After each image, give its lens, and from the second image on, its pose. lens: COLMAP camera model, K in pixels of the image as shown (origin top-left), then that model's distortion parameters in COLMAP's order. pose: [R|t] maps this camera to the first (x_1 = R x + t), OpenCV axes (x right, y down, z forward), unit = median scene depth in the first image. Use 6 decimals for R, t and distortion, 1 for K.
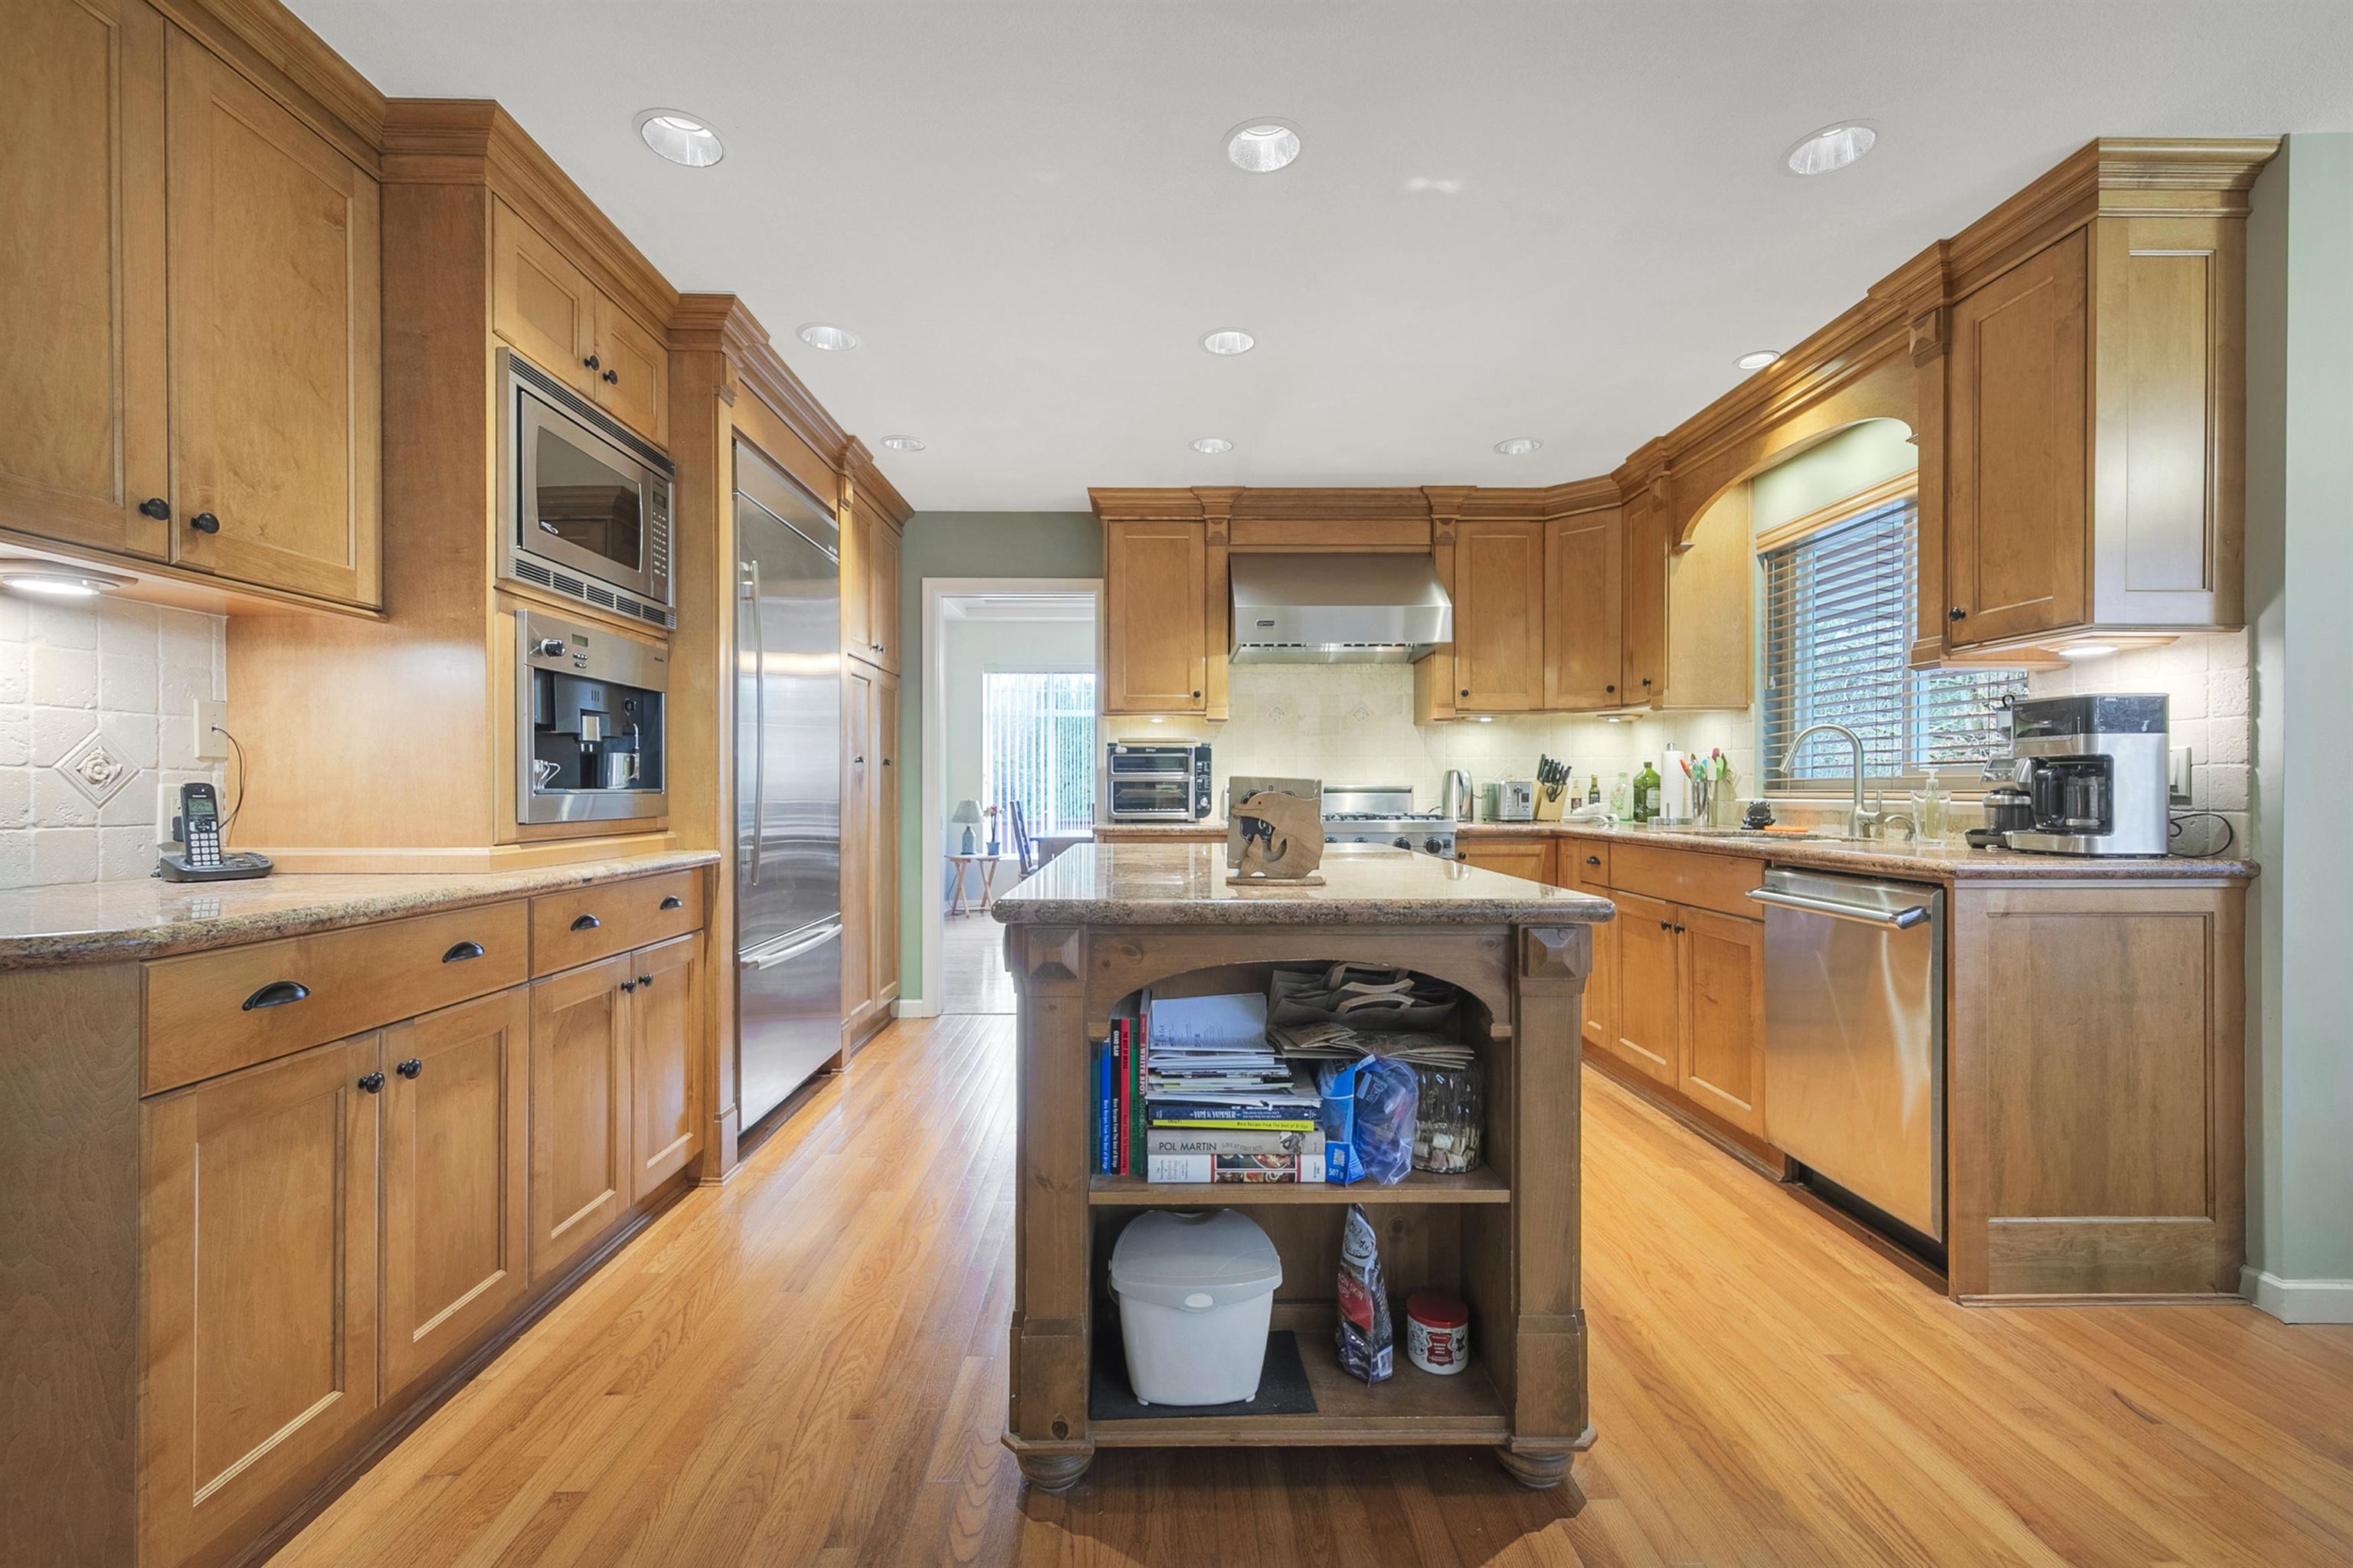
lens RADIAL K [[952.6, 0, 1154.6], [0, 952.6, 784.3], [0, 0, 1]] dist [-0.013669, -0.000203]
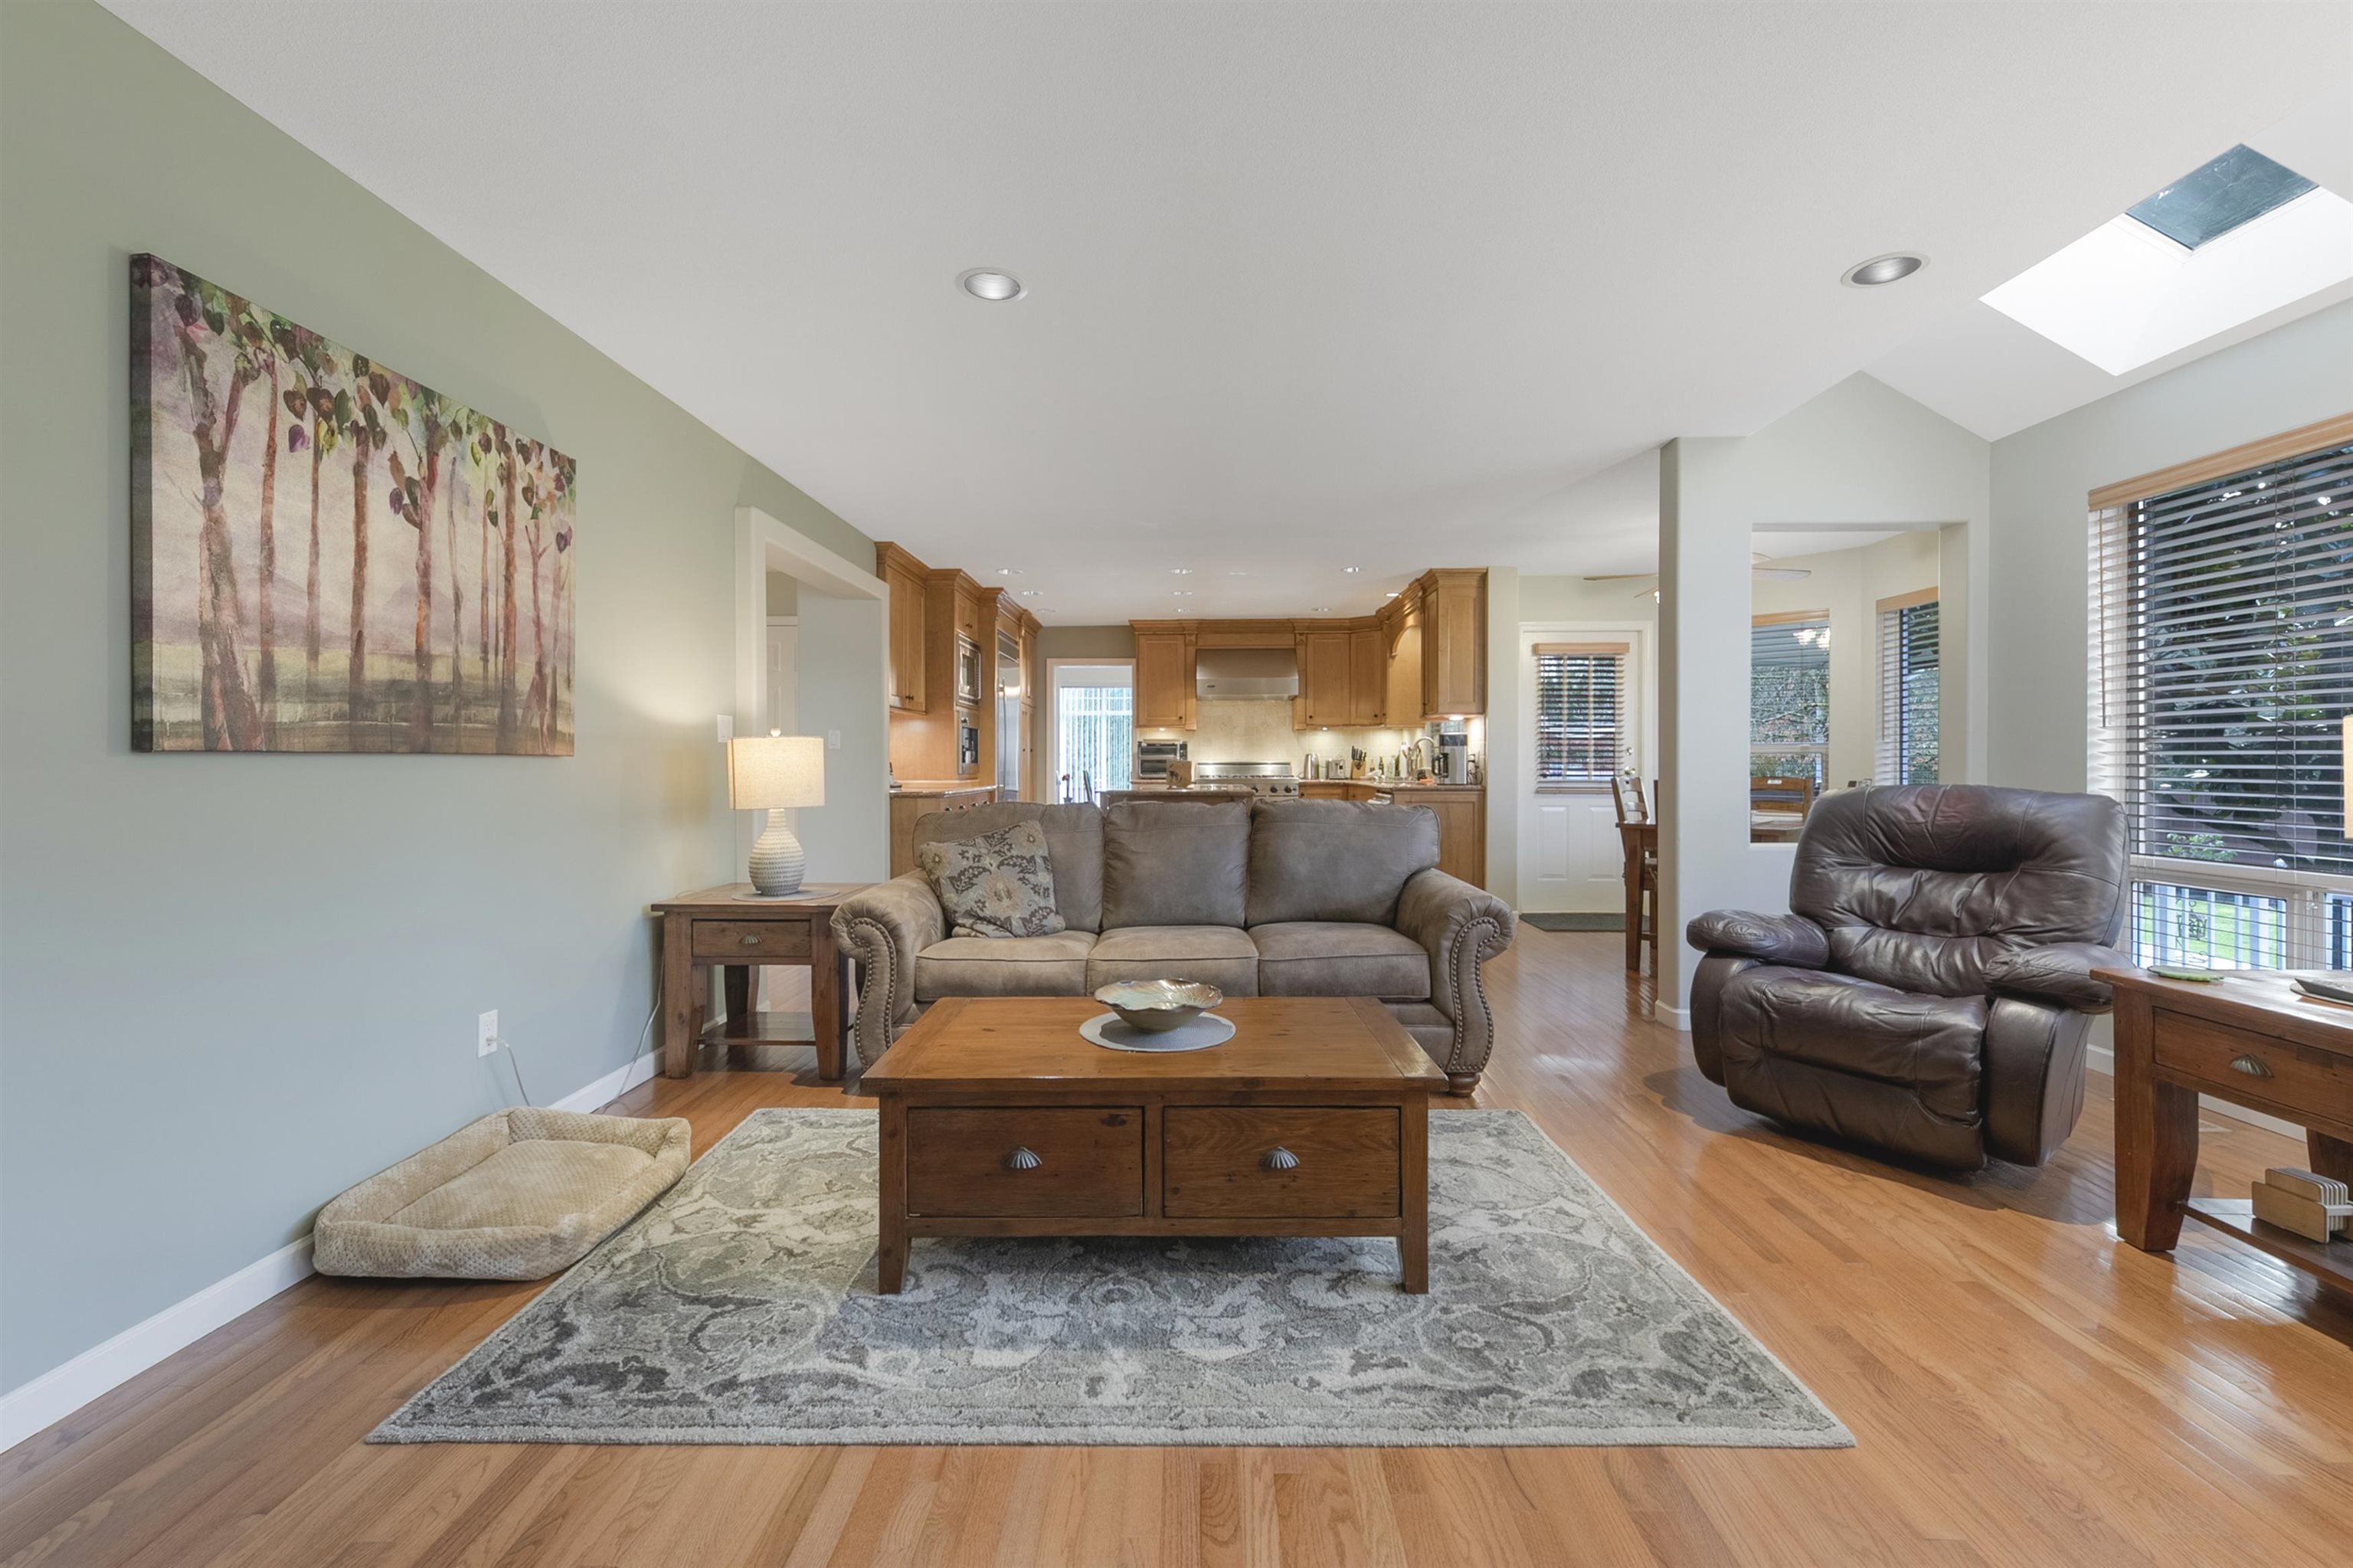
lens RADIAL K [[1005.8, 0, 1177.8], [0, 1005.8, 762.6], [0, 0, 1]] dist [0.000491, -0.000011]
pose [[0.999783, 0.000809, -0.020836, 0.085064], [-0.000727, 0.999992, 0.003907, -0.005845], [0.020839, -0.003891, 0.999775, -1.211752]]
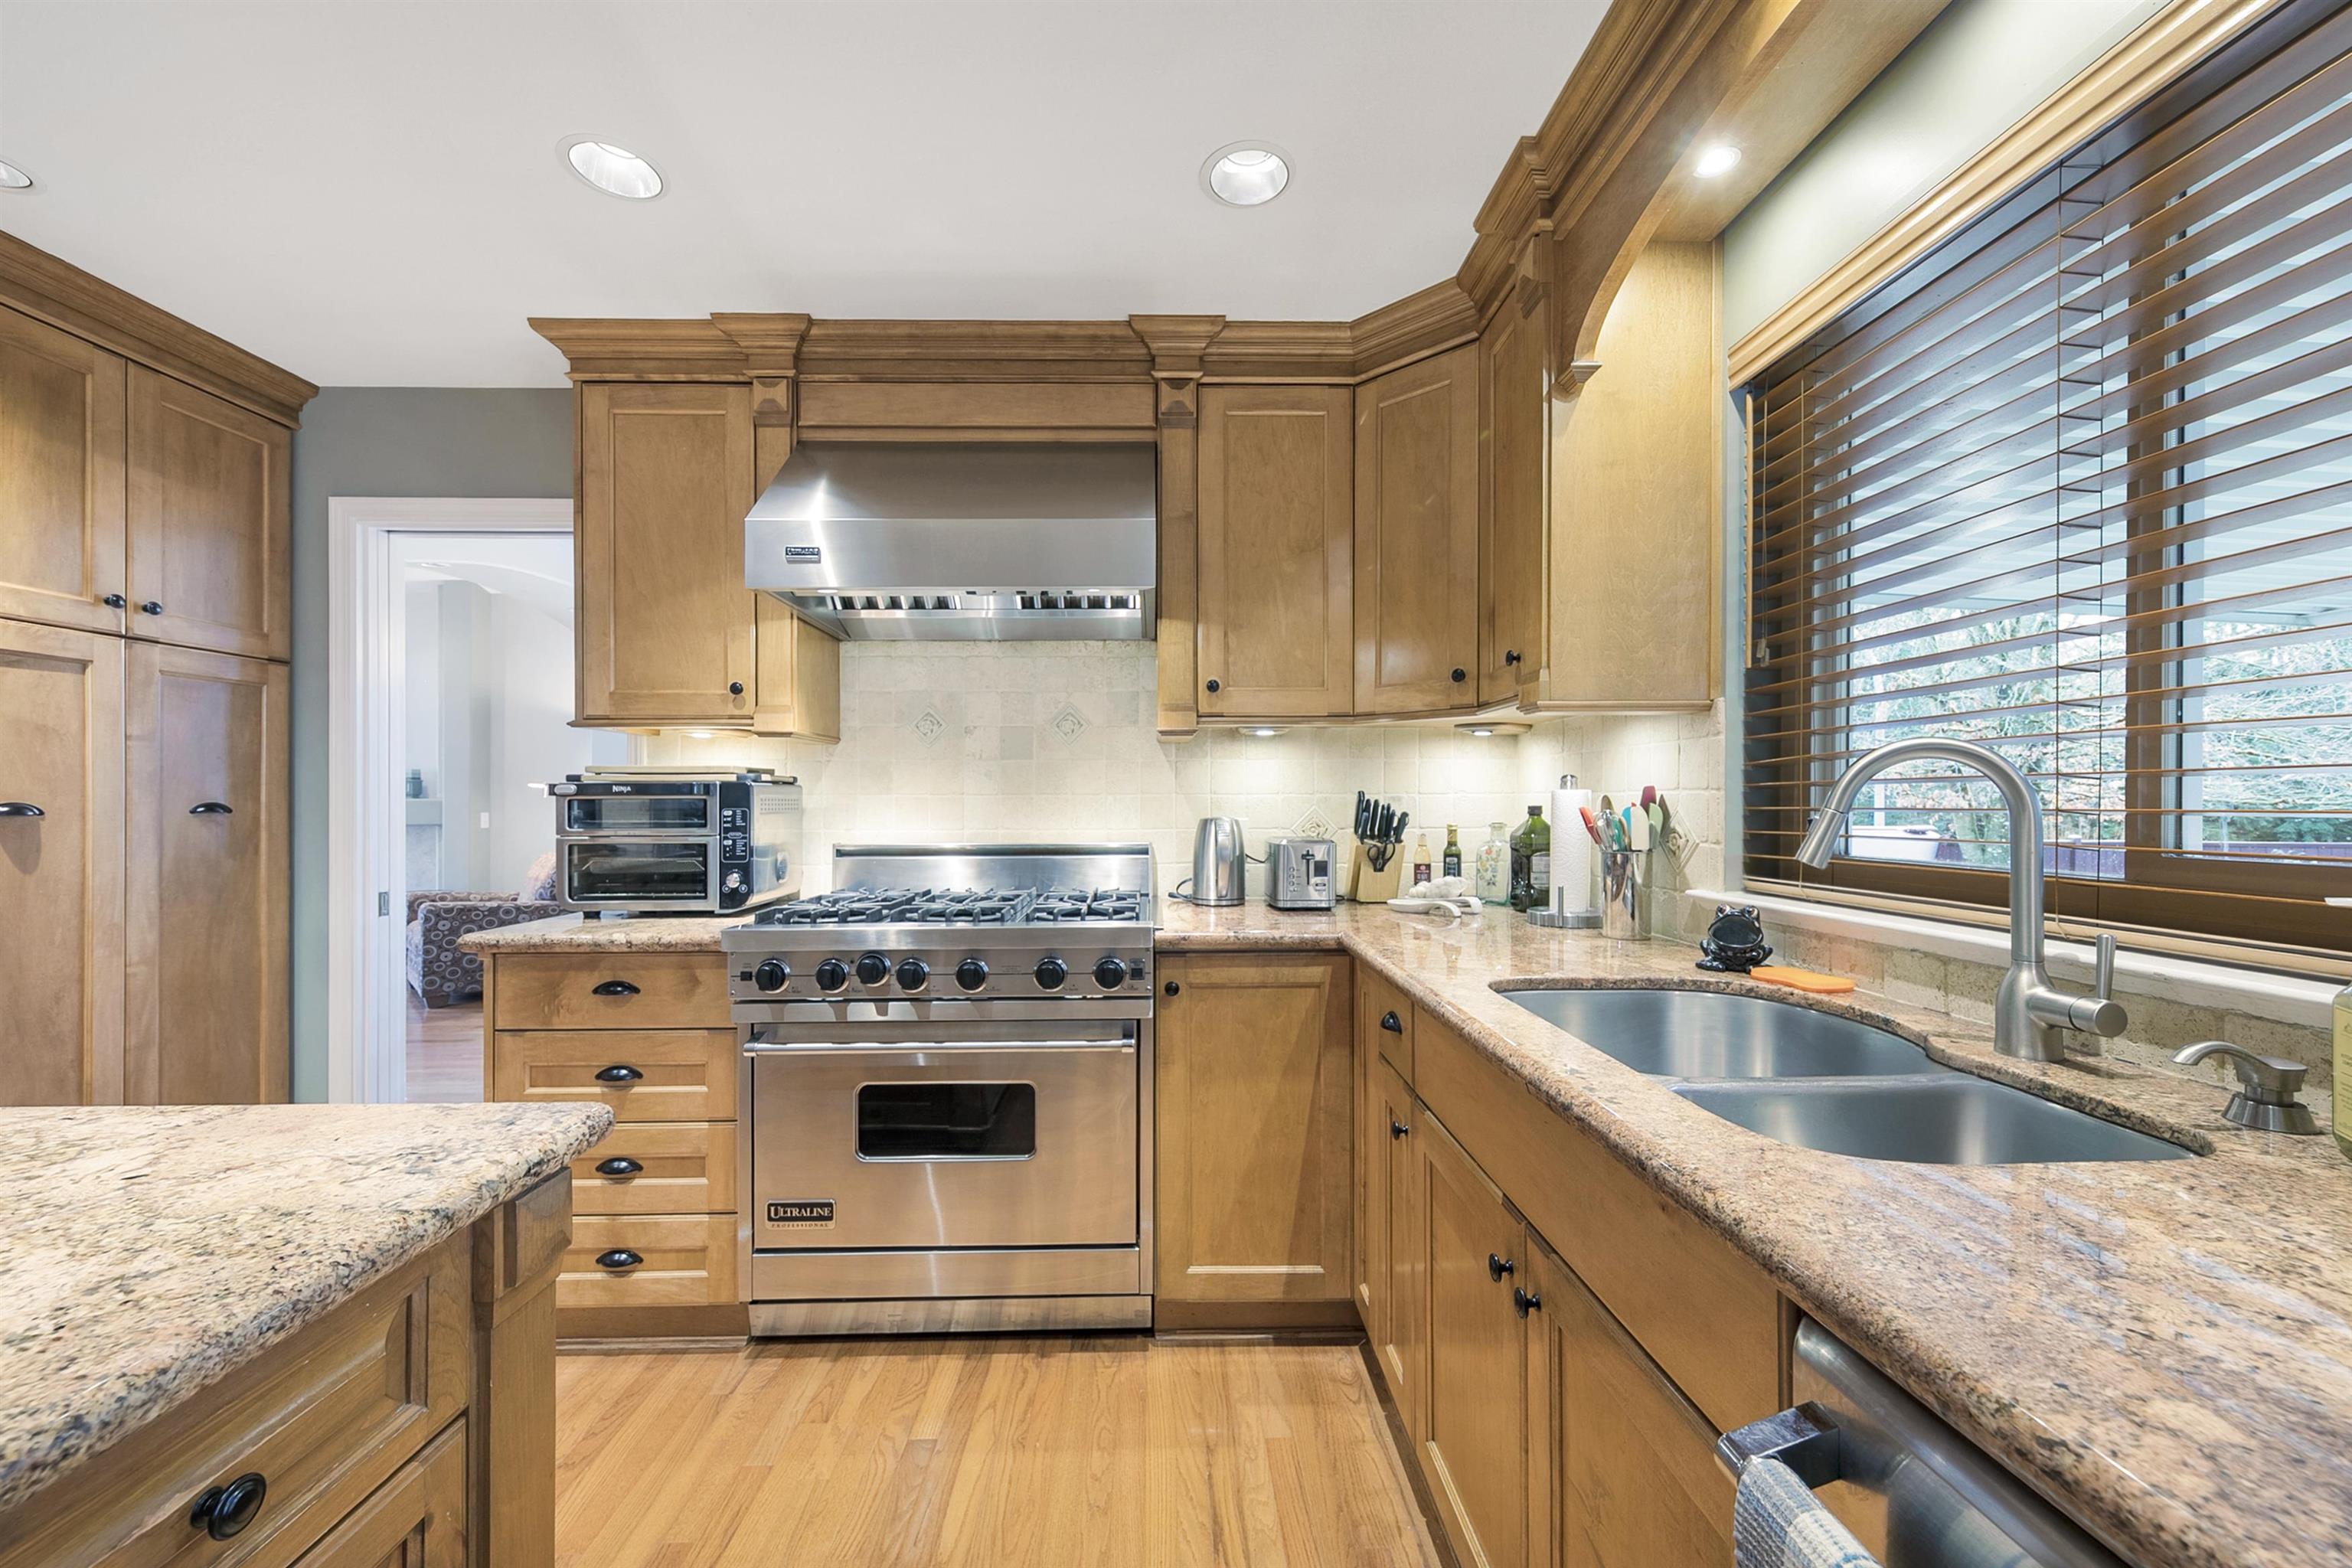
lens RADIAL K [[874.4, 0, 1172.3], [0, 874.4, 799.1], [0, 0, 1]] dist [-0.000379, -0.000074]
pose [[0.999939, -0.002265, 0.010802, 0.302161], [0.002221, 0.999989, 0.004104, -0.031001], [-0.010812, -0.004080, 0.999933, 0.485465]]
